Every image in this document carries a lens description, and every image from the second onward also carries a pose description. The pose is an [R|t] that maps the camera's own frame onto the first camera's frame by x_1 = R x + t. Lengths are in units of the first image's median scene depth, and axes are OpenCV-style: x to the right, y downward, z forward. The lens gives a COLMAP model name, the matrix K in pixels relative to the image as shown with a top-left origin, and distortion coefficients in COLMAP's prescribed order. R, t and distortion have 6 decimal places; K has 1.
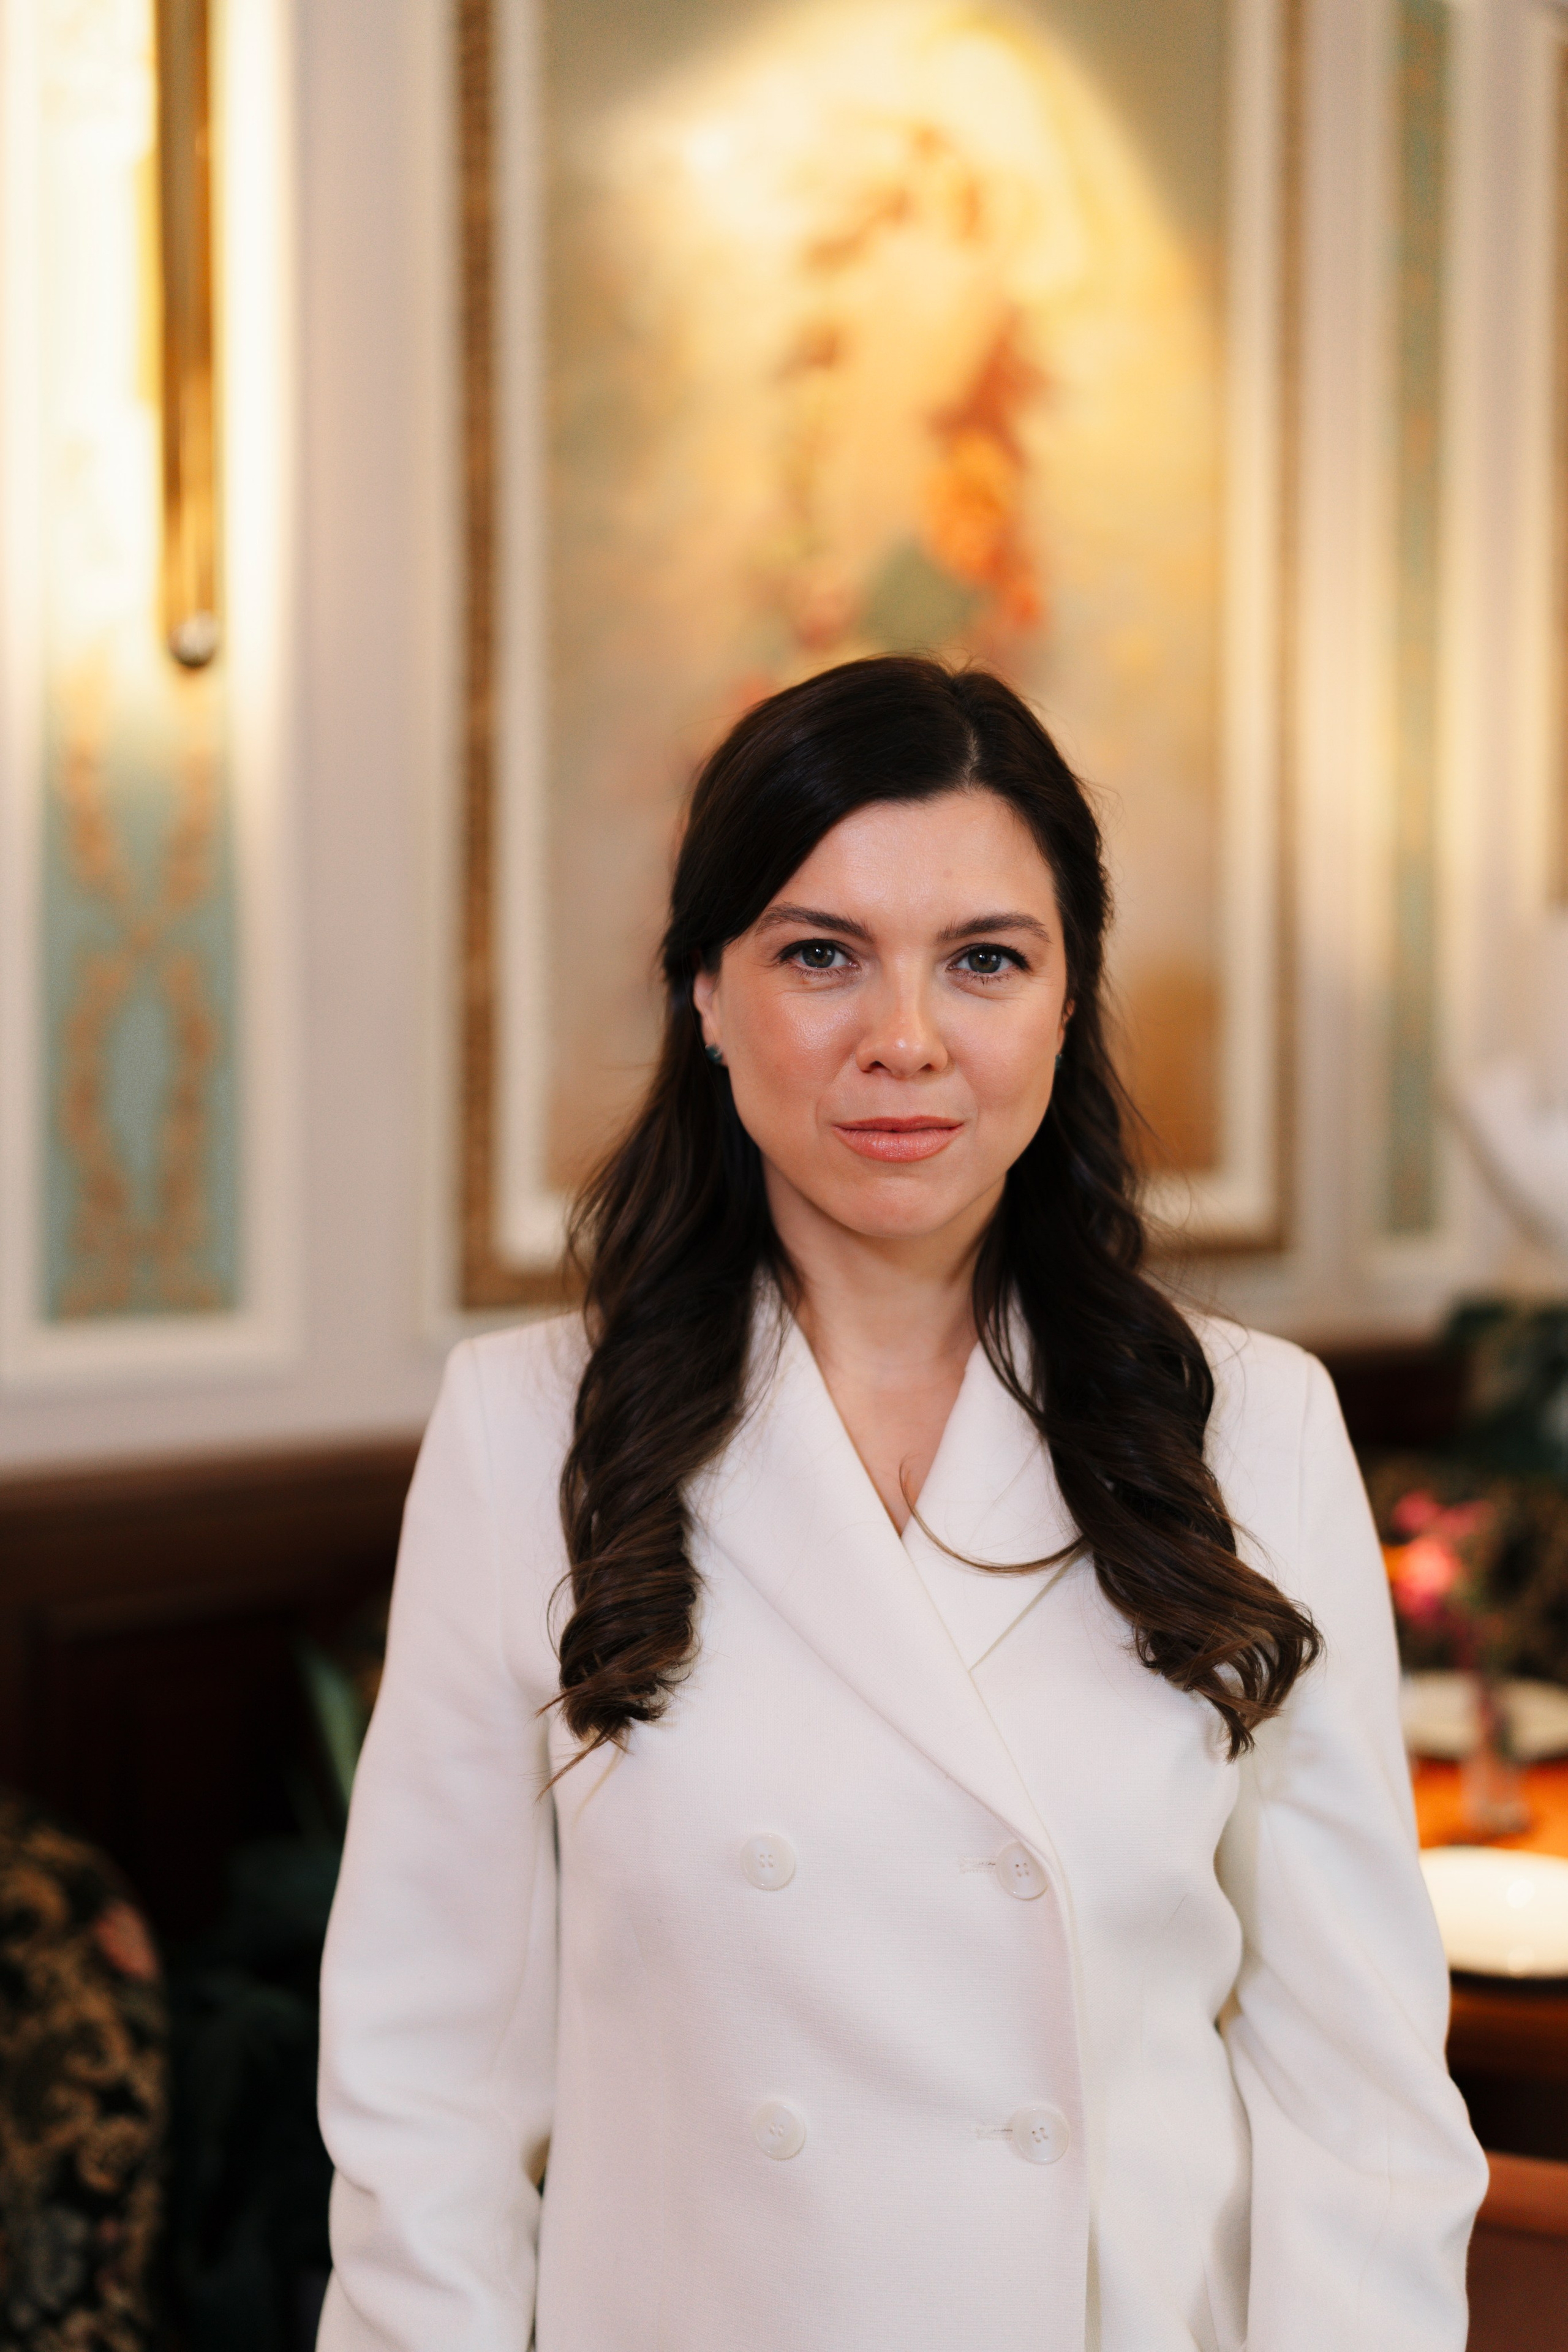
lens RADIAL K [[2393.0, 0, 738.6], [0, 2393.0, 1155.9], [0, 0, 1]] dist [0.005279, 0.000000]
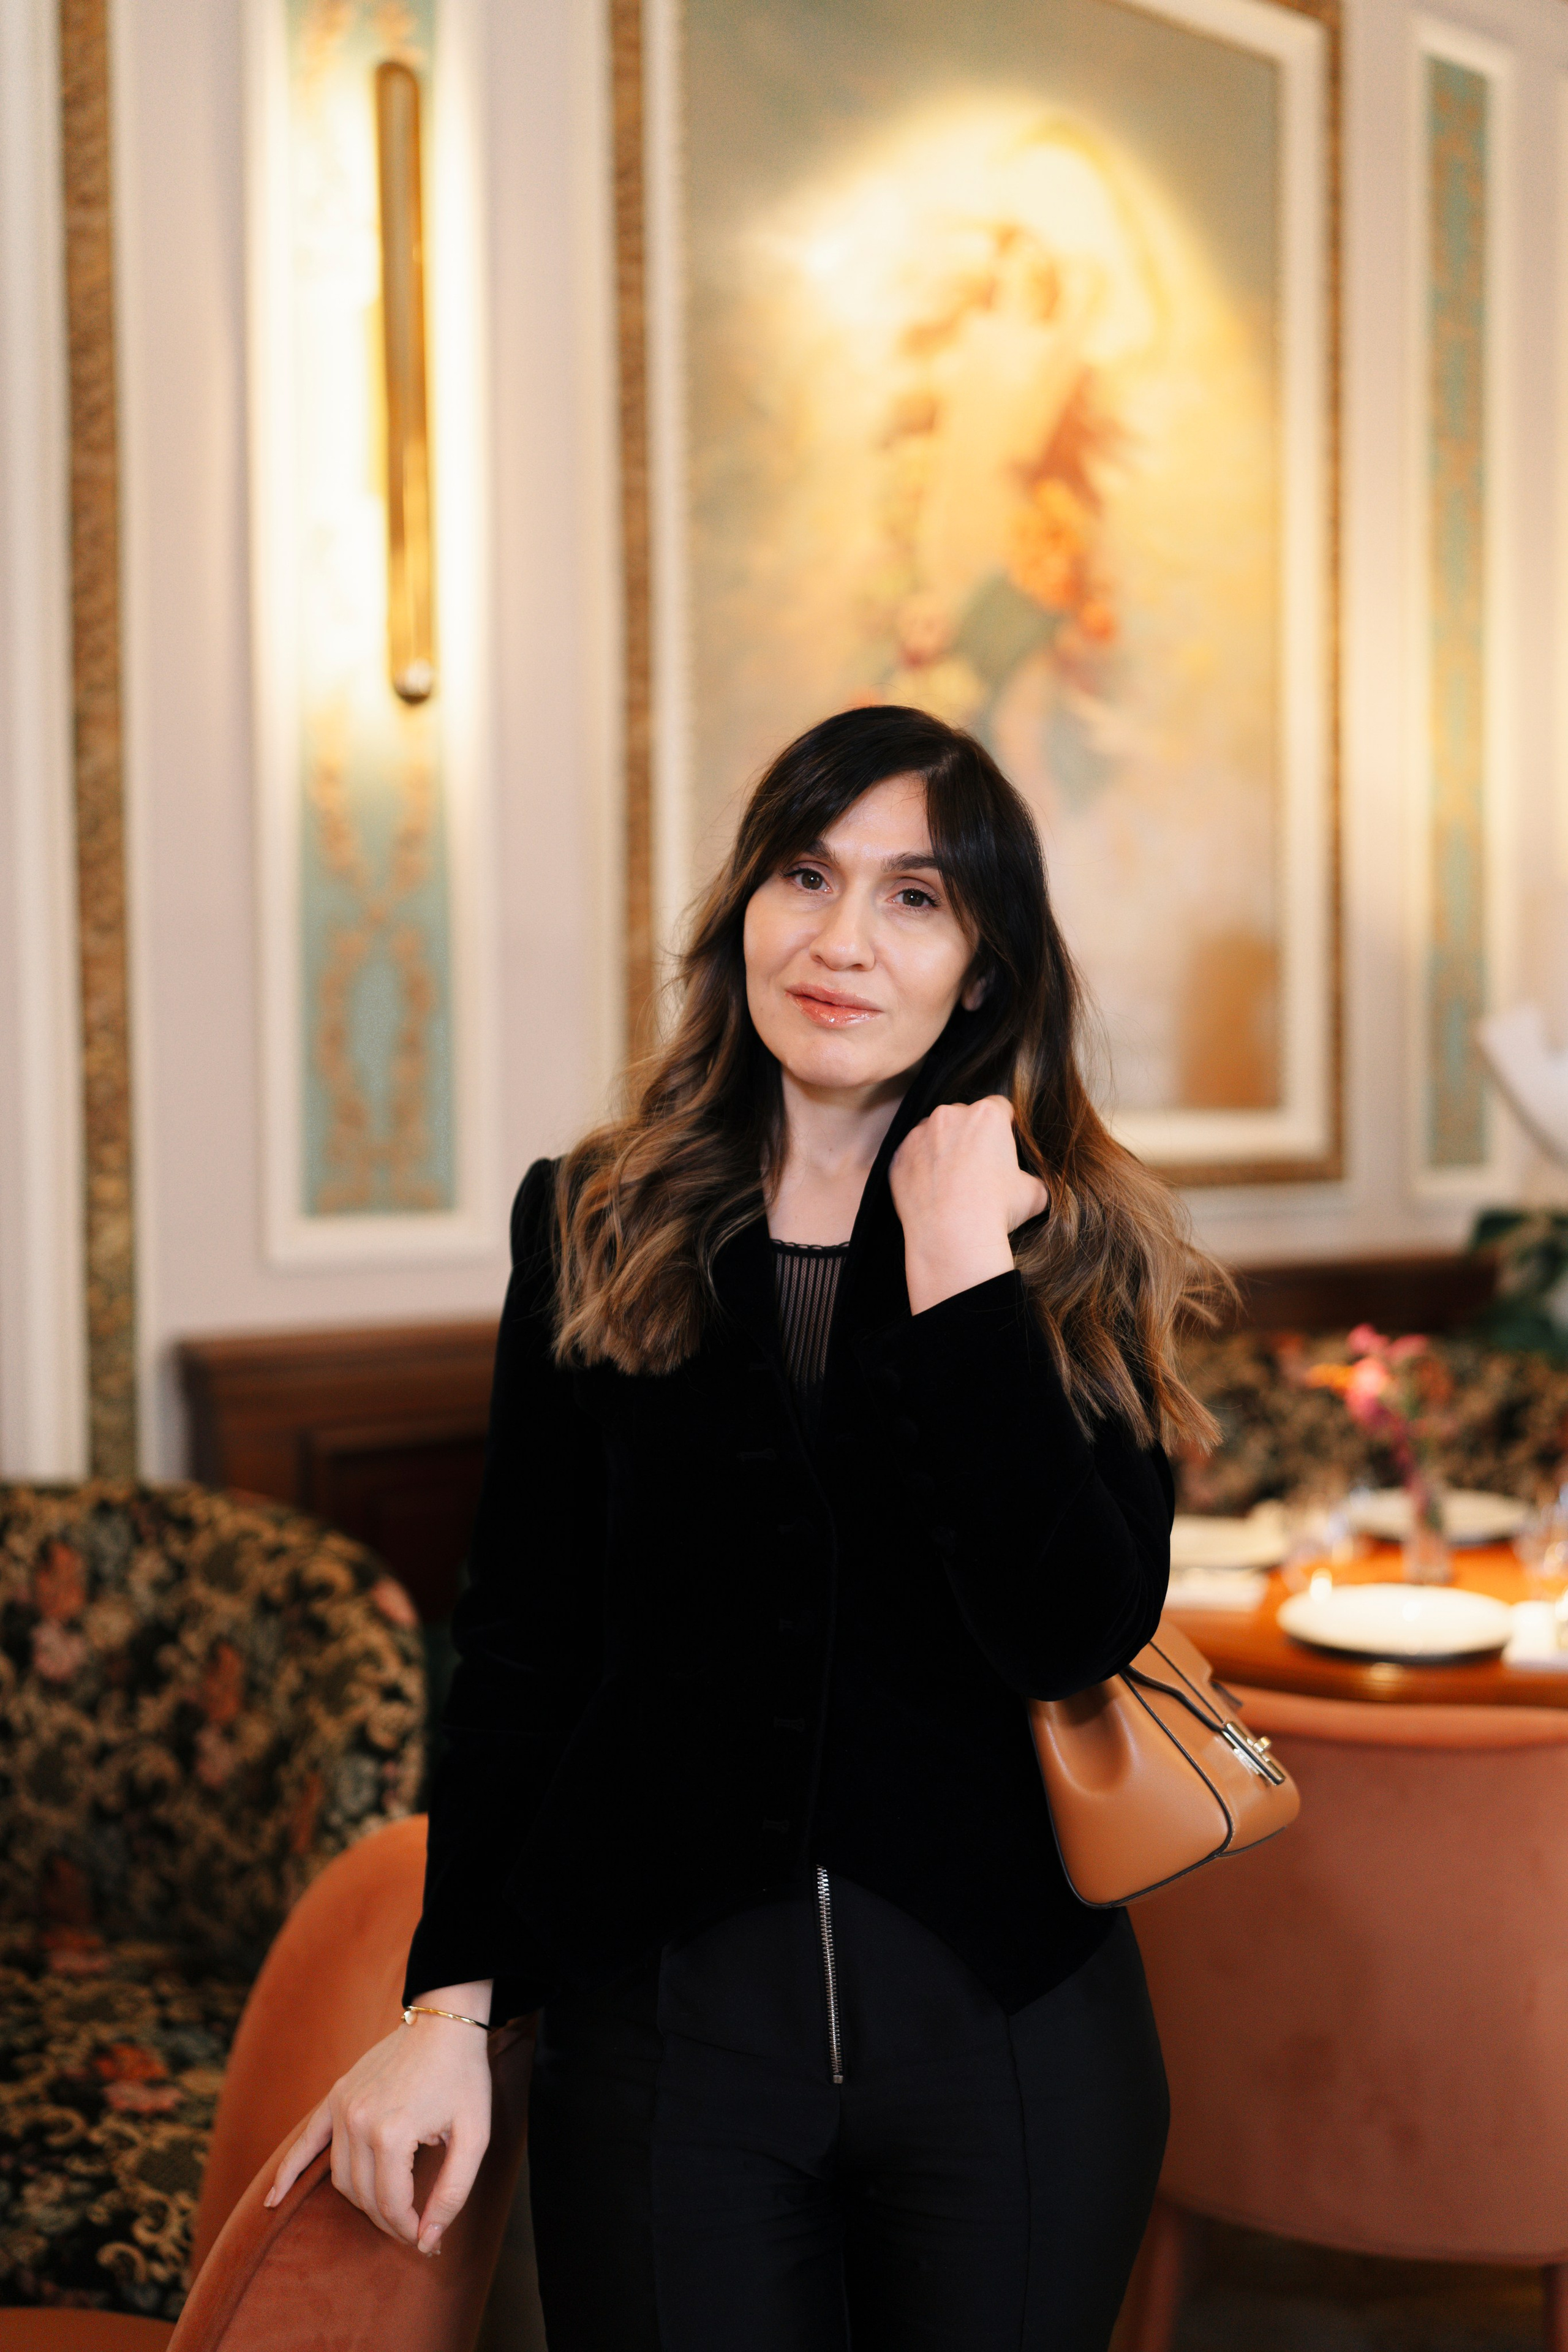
lens RADIAL K [[2393.0, 0, 779.8], [0, 2393.0, 1178.1], [0, 0, 1]] dist [0.005279, 0.000000]
pose [[0.998156, -0.009131, -0.060014, 0.037995], [0.010168, 0.999804, 0.016997, 0.027781], [0.059847, -0.017576, 0.998053, -0.243369]]
